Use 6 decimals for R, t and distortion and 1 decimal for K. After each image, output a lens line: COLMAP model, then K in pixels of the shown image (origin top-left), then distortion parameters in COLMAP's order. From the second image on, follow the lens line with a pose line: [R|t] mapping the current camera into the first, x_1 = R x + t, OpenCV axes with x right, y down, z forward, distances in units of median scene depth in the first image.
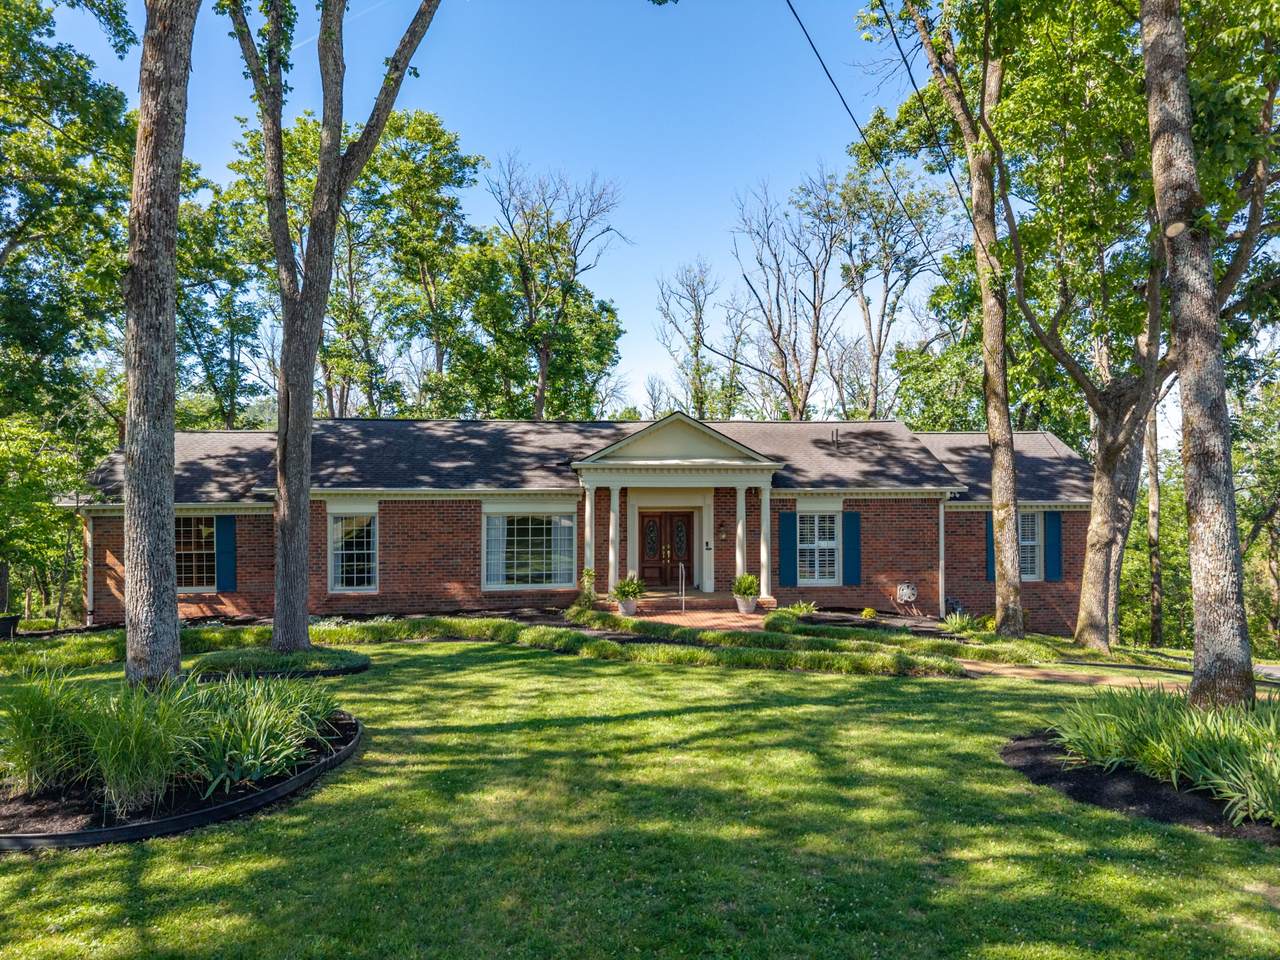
lens RADIAL K [[843.3, 0, 640.0], [0, 843.3, 480.0], [0, 0, 1]] dist [-0.025140, -0.001128]
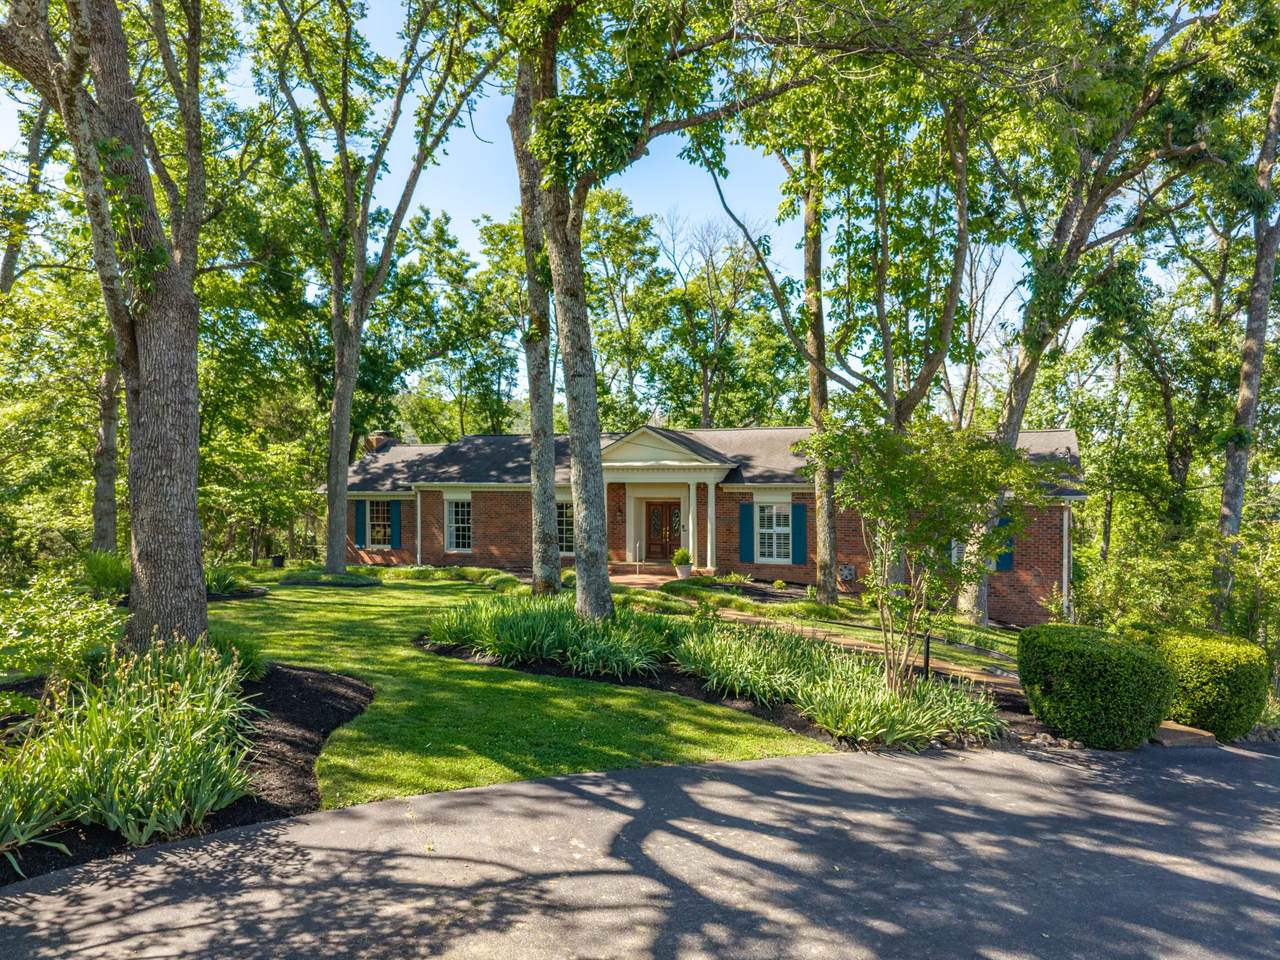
lens RADIAL K [[843.3, 0, 640.0], [0, 843.3, 480.0], [0, 0, 1]] dist [-0.025140, -0.001128]
pose [[0.881103, -0.000398, -0.472925, 0.616714], [0.000683, 1.000000, 0.000432, 0.004288], [0.472925, -0.000704, 0.881103, -0.160091]]
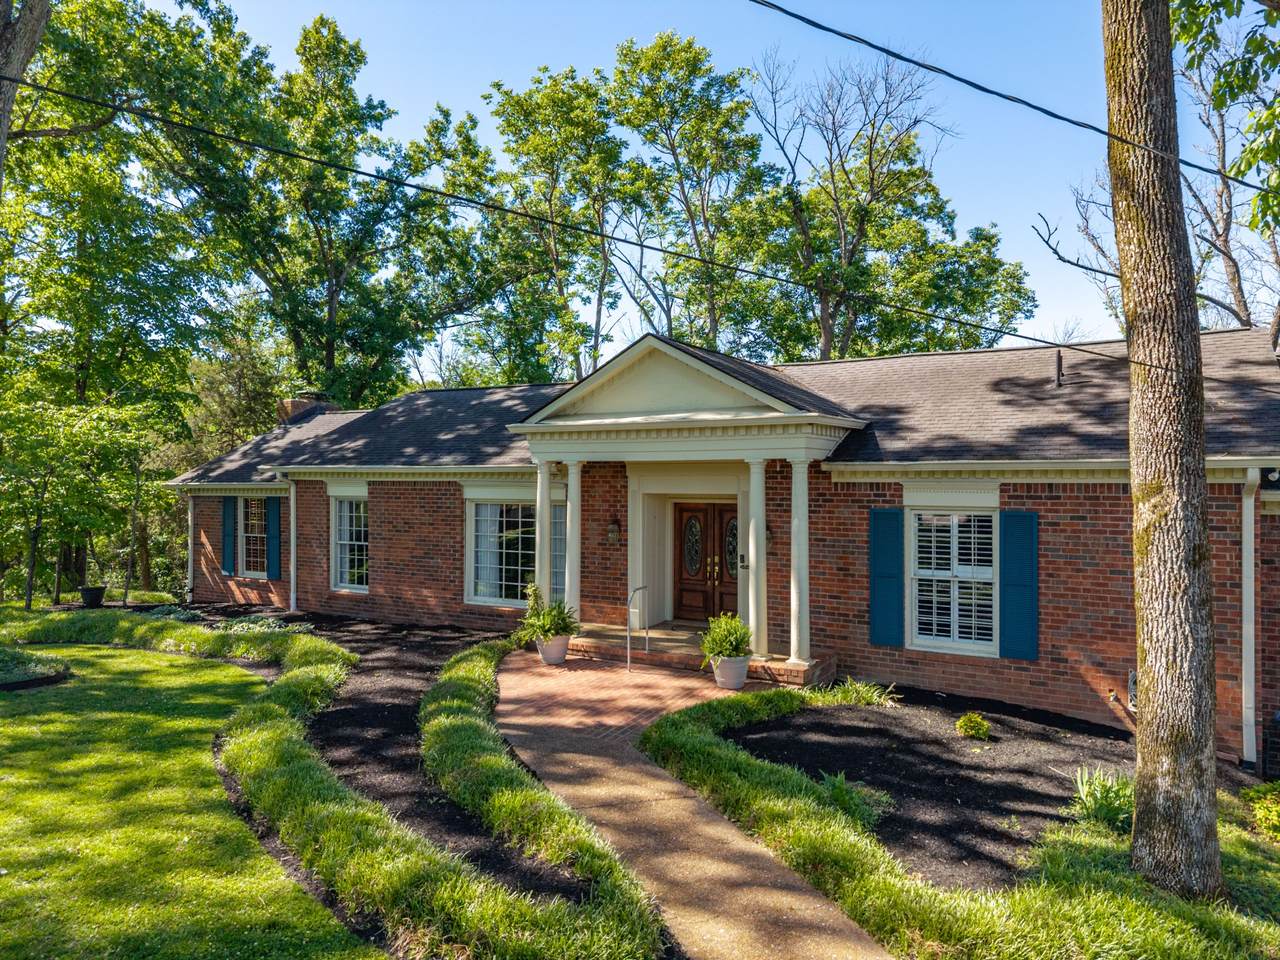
lens RADIAL K [[843.3, 0, 640.0], [0, 843.3, 480.0], [0, 0, 1]] dist [-0.025140, -0.001128]
pose [[0.791964, 0.001486, -0.610566, 0.372966], [-0.002978, 0.999995, -0.001429, 0.021913], [0.610561, 0.002951, 0.791964, 0.481097]]
